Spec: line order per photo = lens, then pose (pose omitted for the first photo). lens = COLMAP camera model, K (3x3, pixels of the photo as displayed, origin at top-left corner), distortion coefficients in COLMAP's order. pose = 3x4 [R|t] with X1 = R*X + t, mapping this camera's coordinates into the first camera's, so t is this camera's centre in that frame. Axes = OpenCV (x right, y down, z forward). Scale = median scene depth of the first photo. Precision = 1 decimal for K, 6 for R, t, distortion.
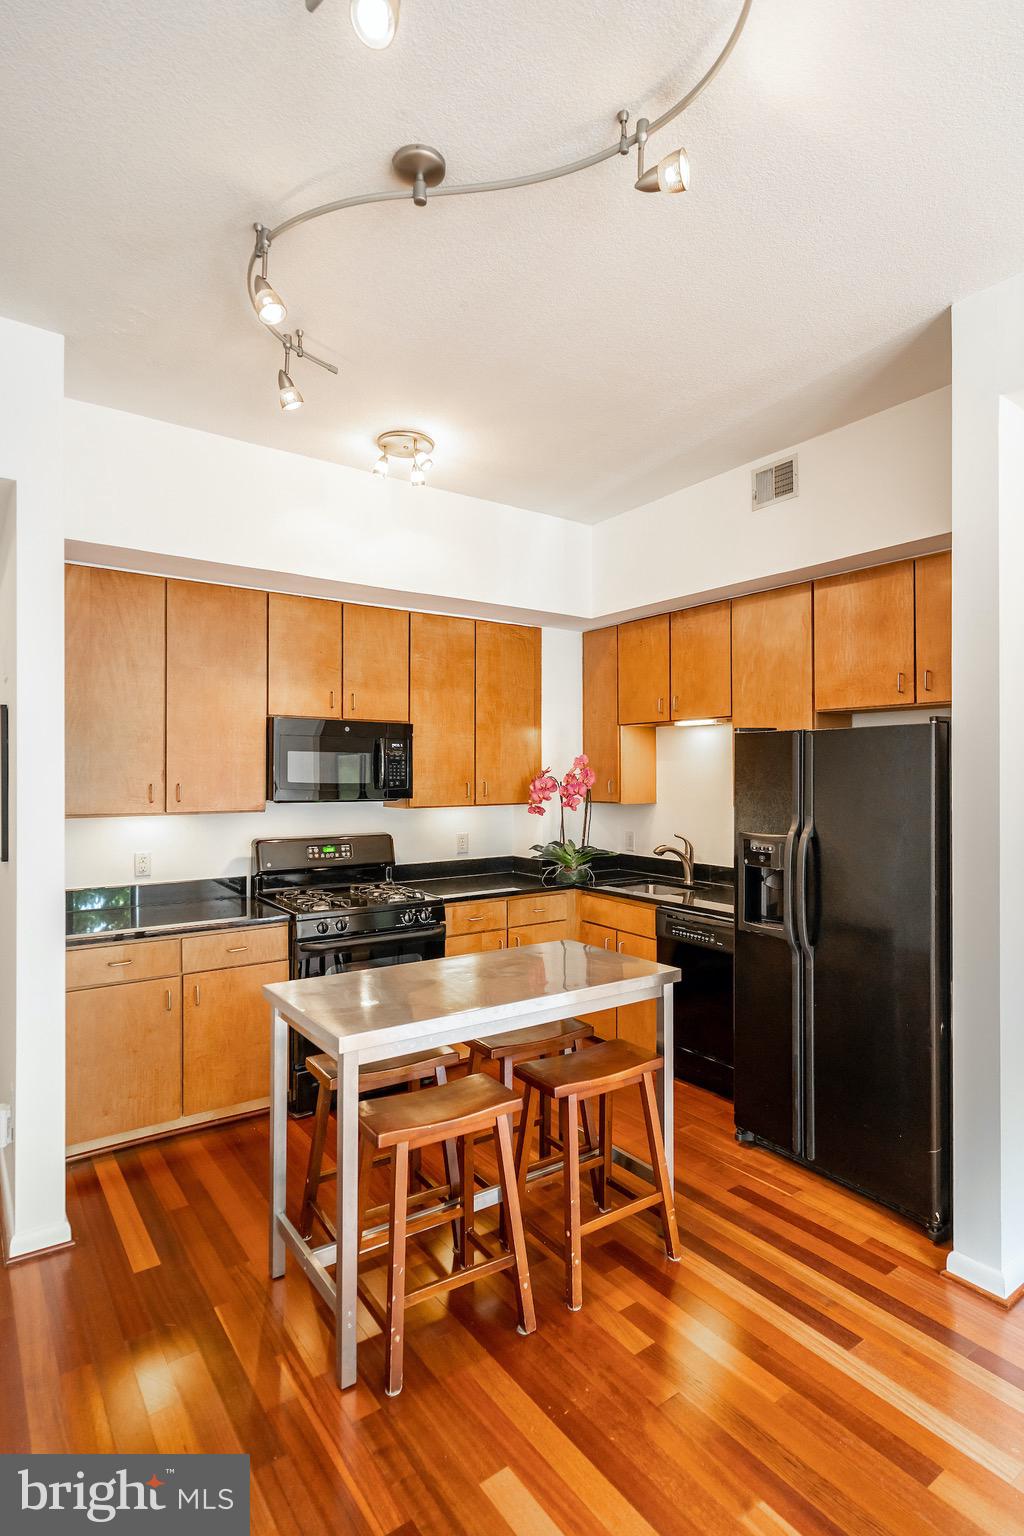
lens RADIAL K [[787.7, 0, 512.3], [0, 787.7, 770.6], [0, 0, 1]] dist [0.008539, -0.001082]
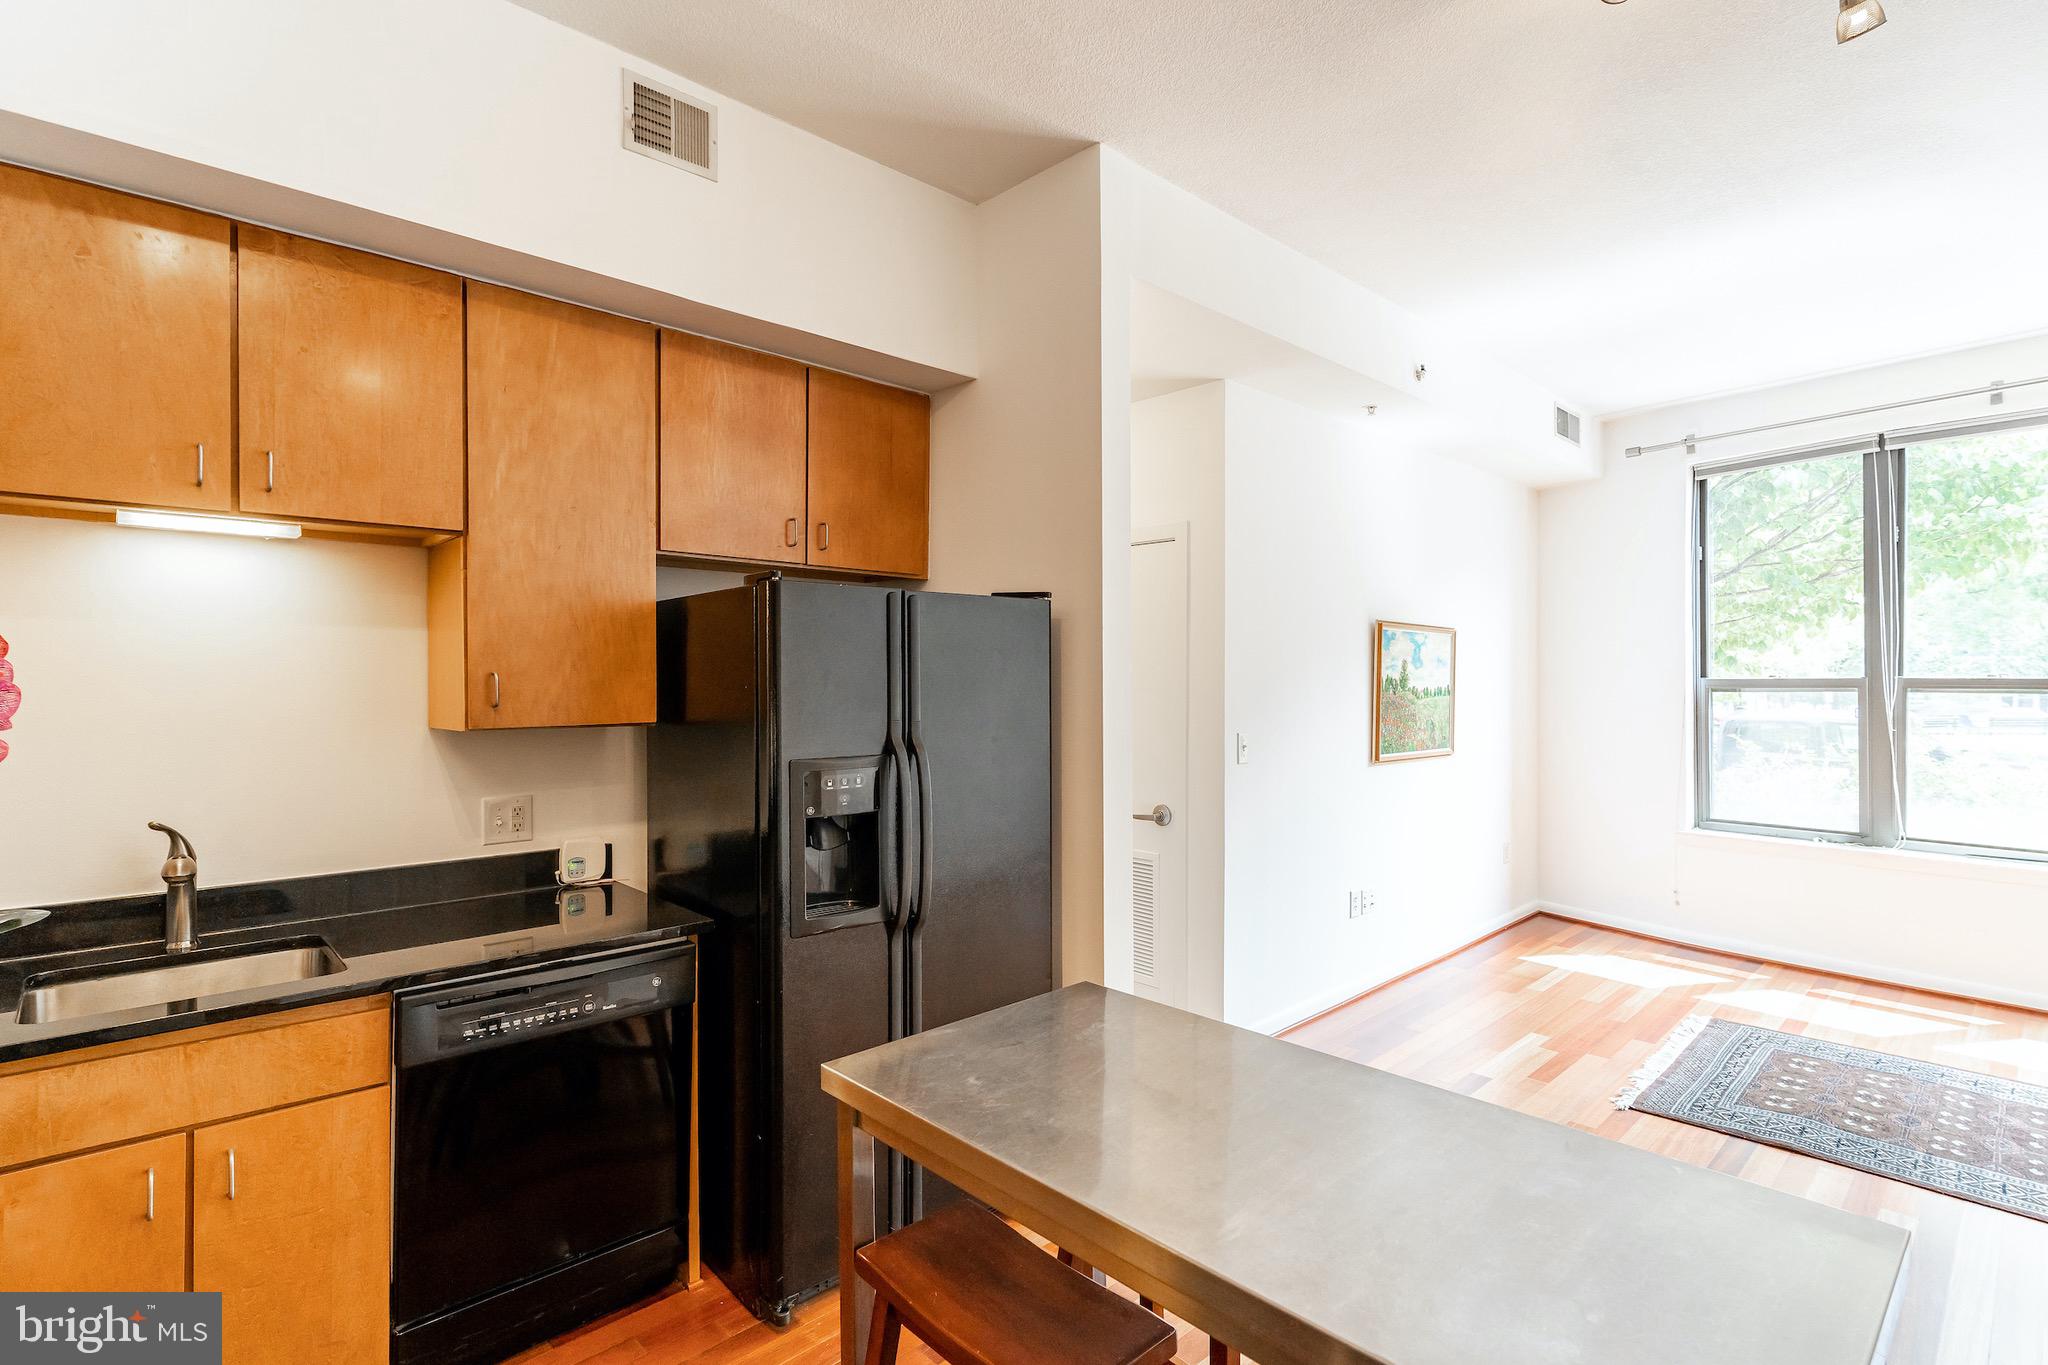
lens RADIAL K [[975.3, 0, 1014.0], [0, 975.3, 682.2], [0, 0, 1]] dist [-0.000259, 0.000761]
pose [[-0.130927, 0.000104, 0.991392, -0.385454], [0.000681, 1.000000, -0.000015, 0.022256], [-0.991392, 0.000674, -0.130927, 0.885295]]
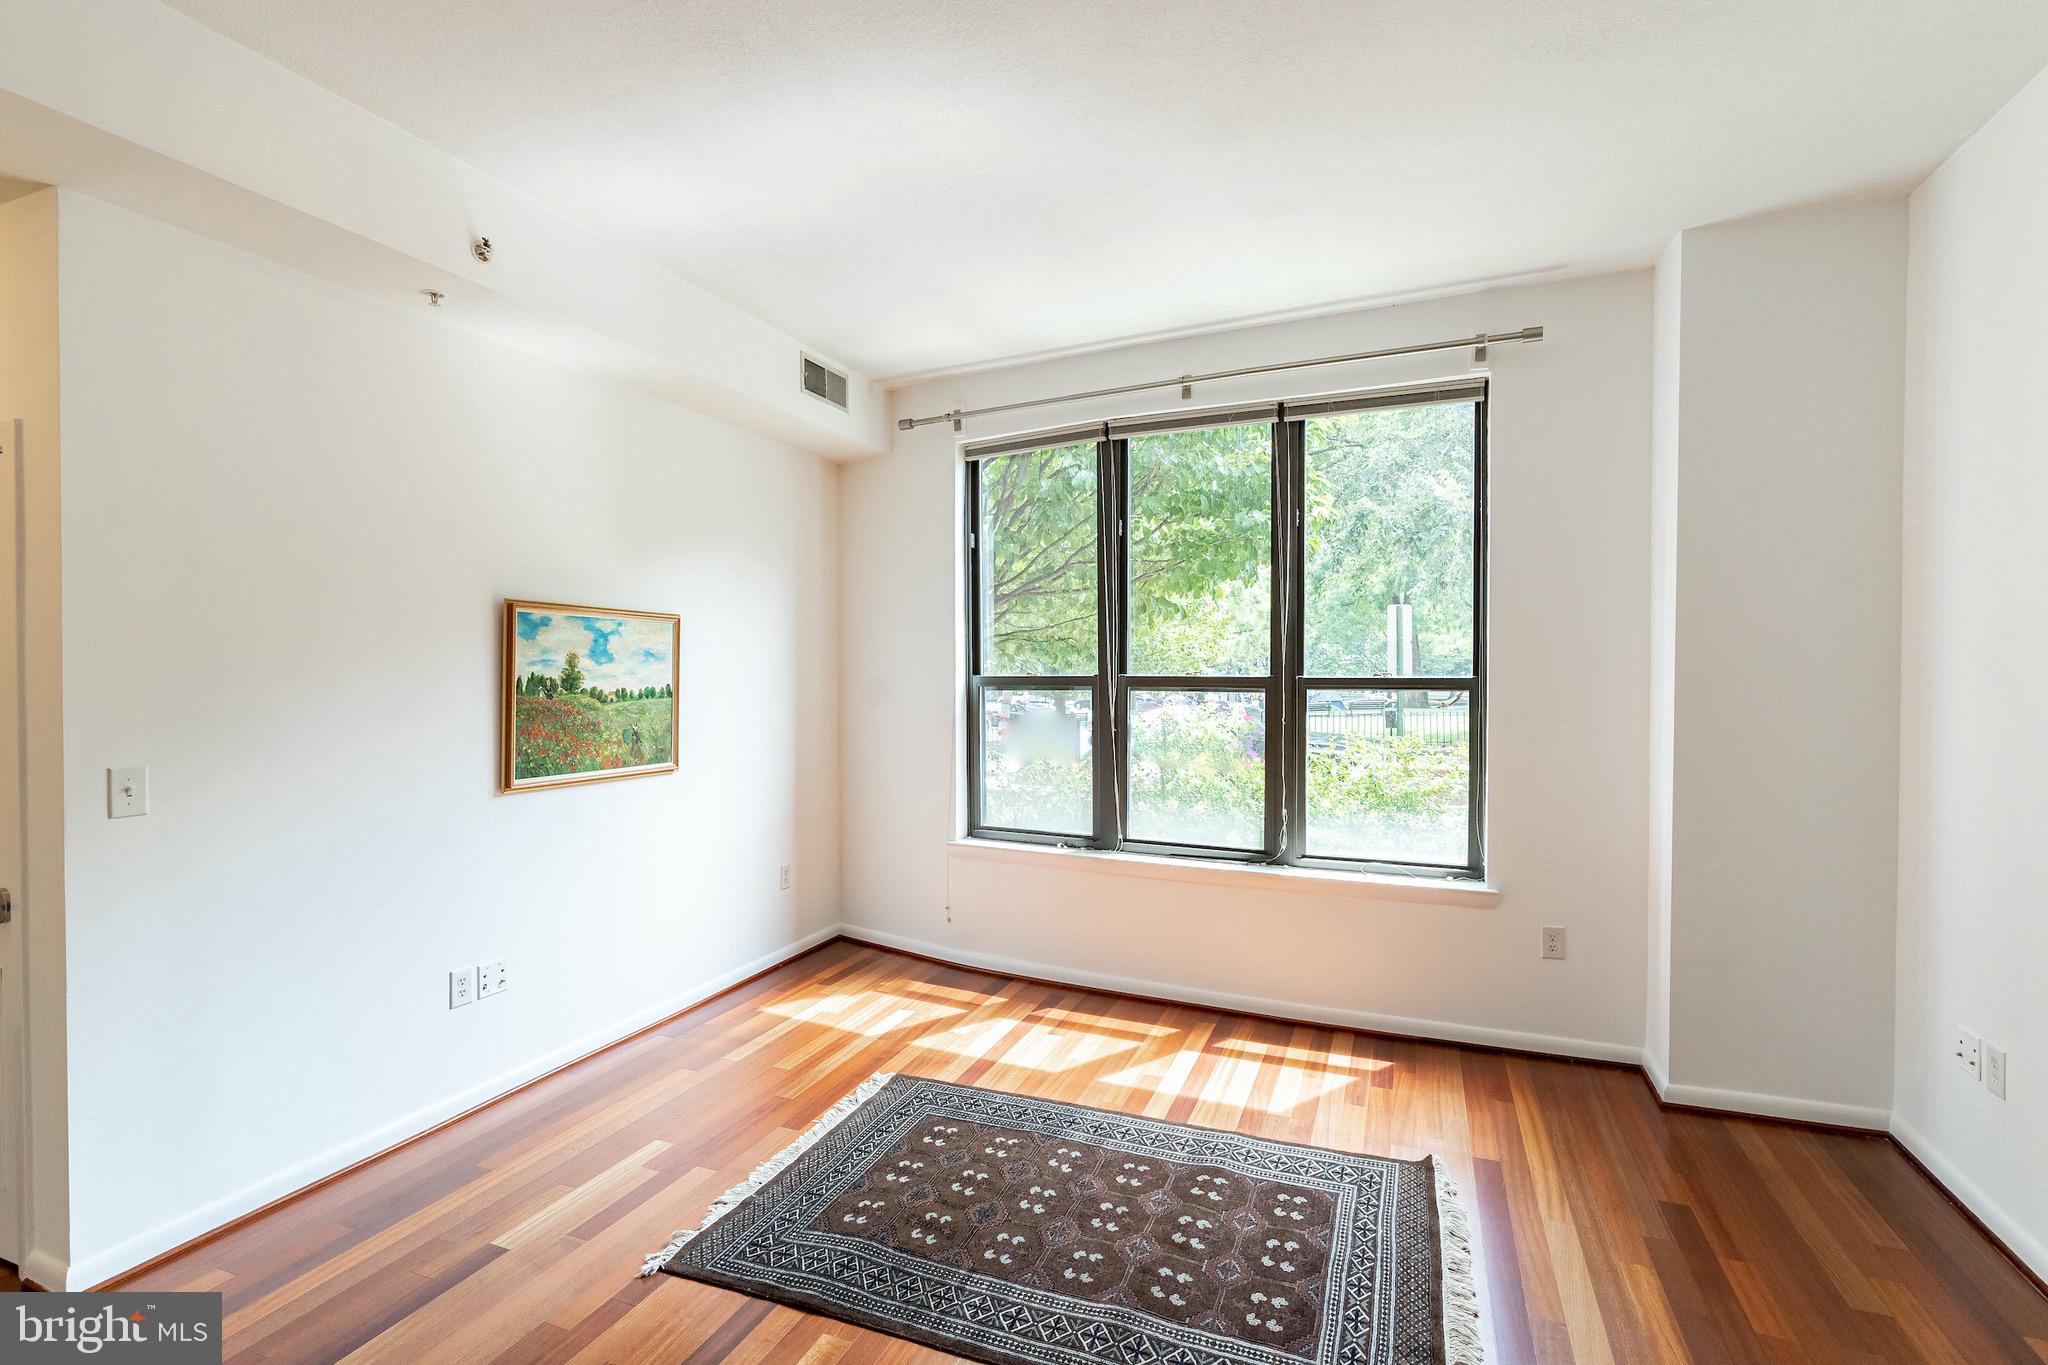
lens RADIAL K [[975.3, 0, 1004.6], [0, 975.3, 679.9], [0, 0, 1]] dist [-0.000259, 0.000761]
pose [[-0.527041, -0.004624, 0.849827, -0.233969], [0.001699, 0.999977, 0.006495, 0.014180], [-0.849838, 0.004867, -0.527021, 0.303748]]
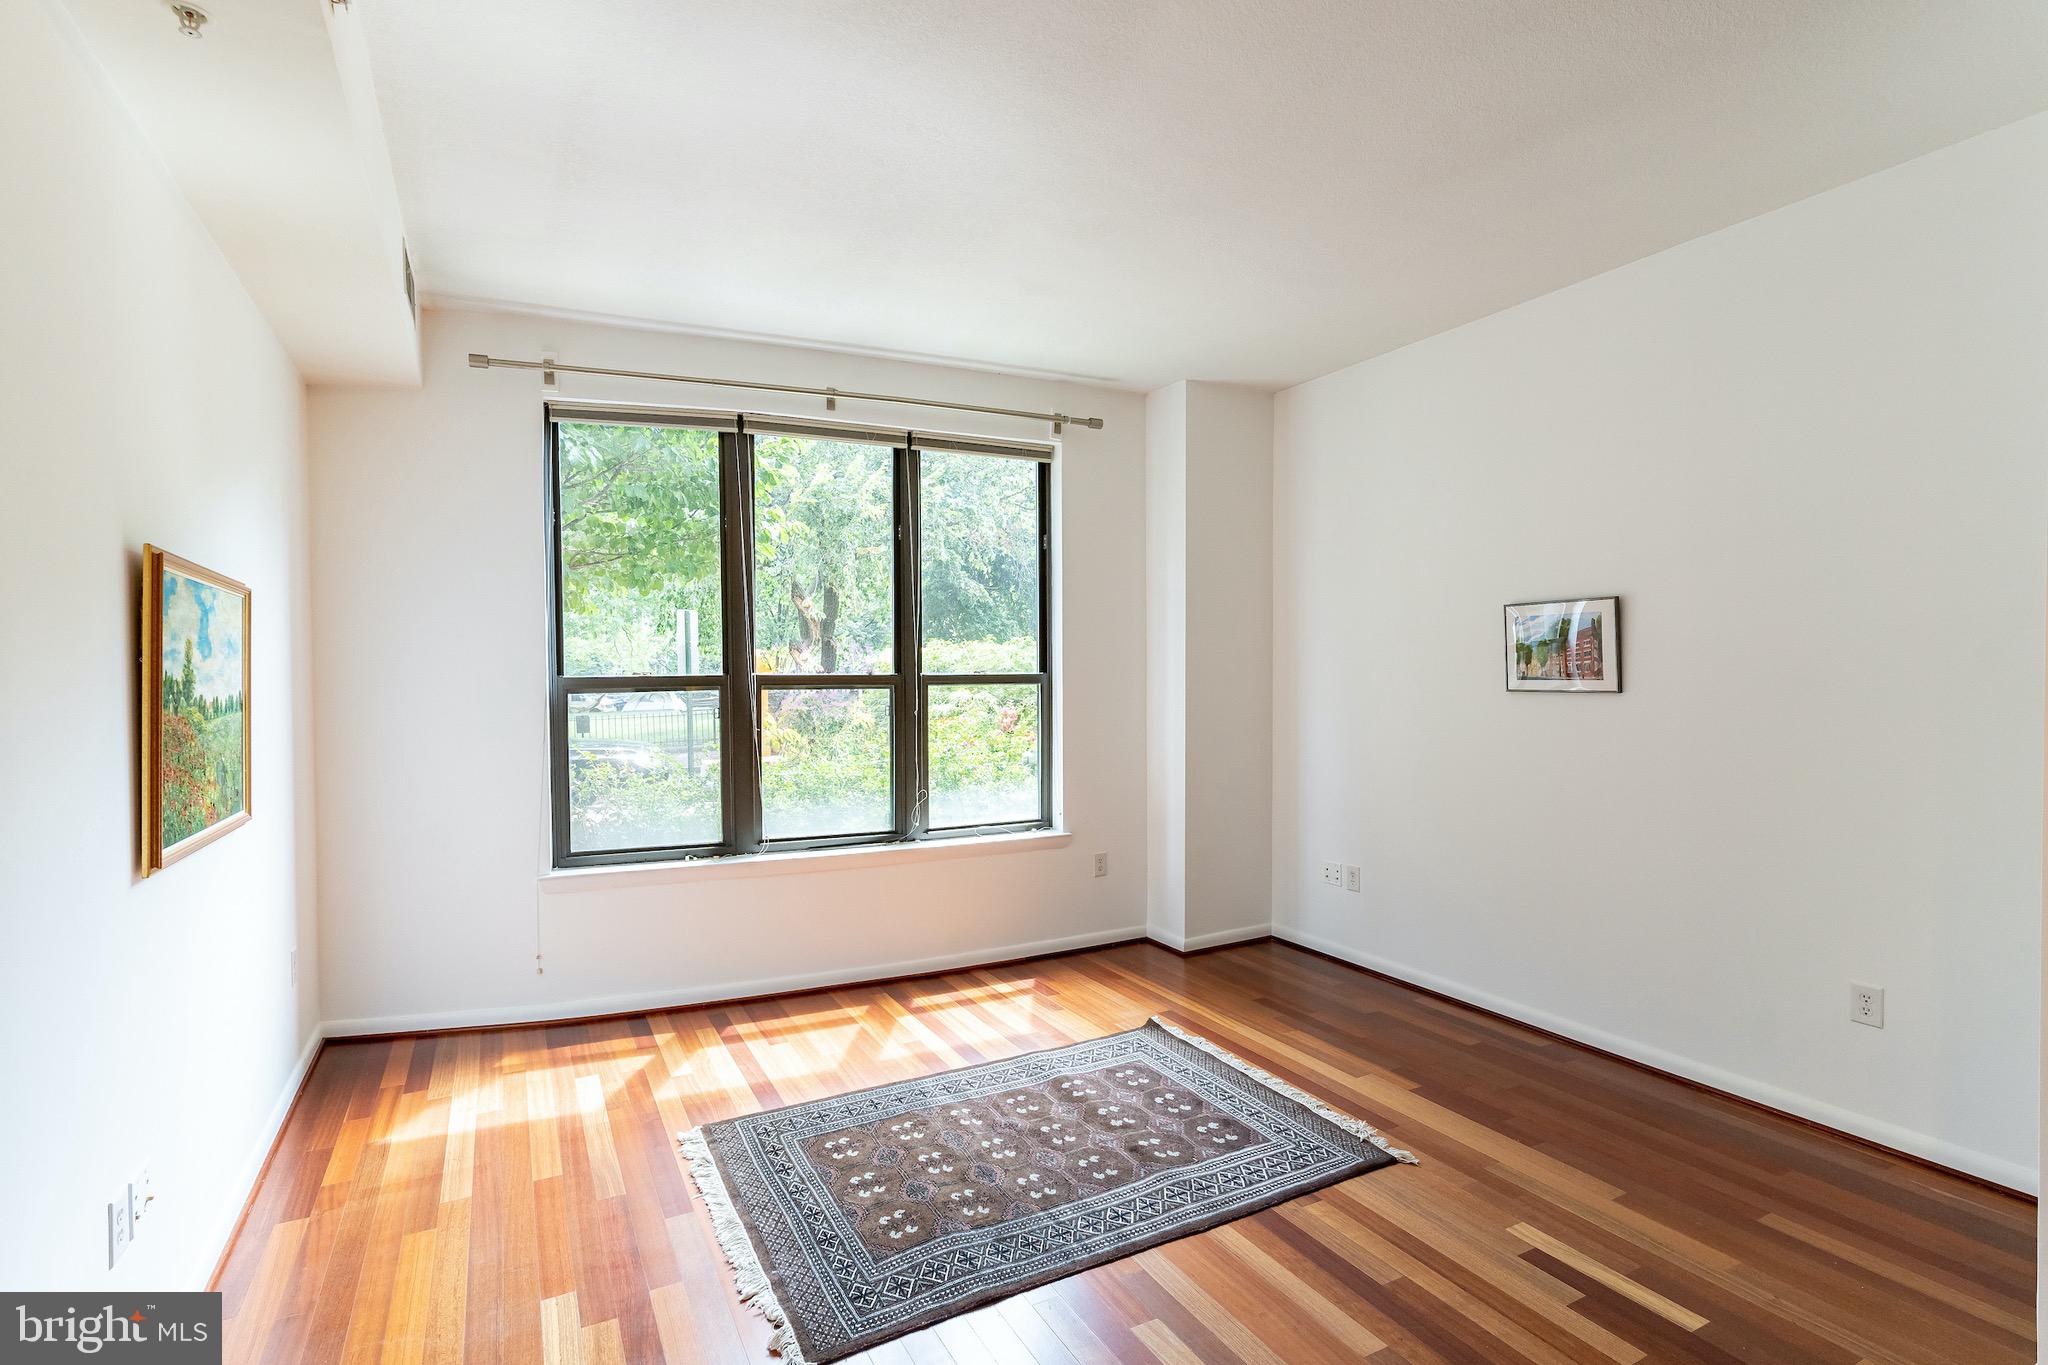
lens RADIAL K [[975.3, 0, 1020.4], [0, 975.3, 684.7], [0, 0, 1]] dist [-0.000259, 0.000761]
pose [[-0.991078, 0.008437, 0.133018, 0.290860], [0.010053, 0.999884, 0.011484, 0.019067], [-0.132905, 0.012718, -0.991047, 0.722864]]
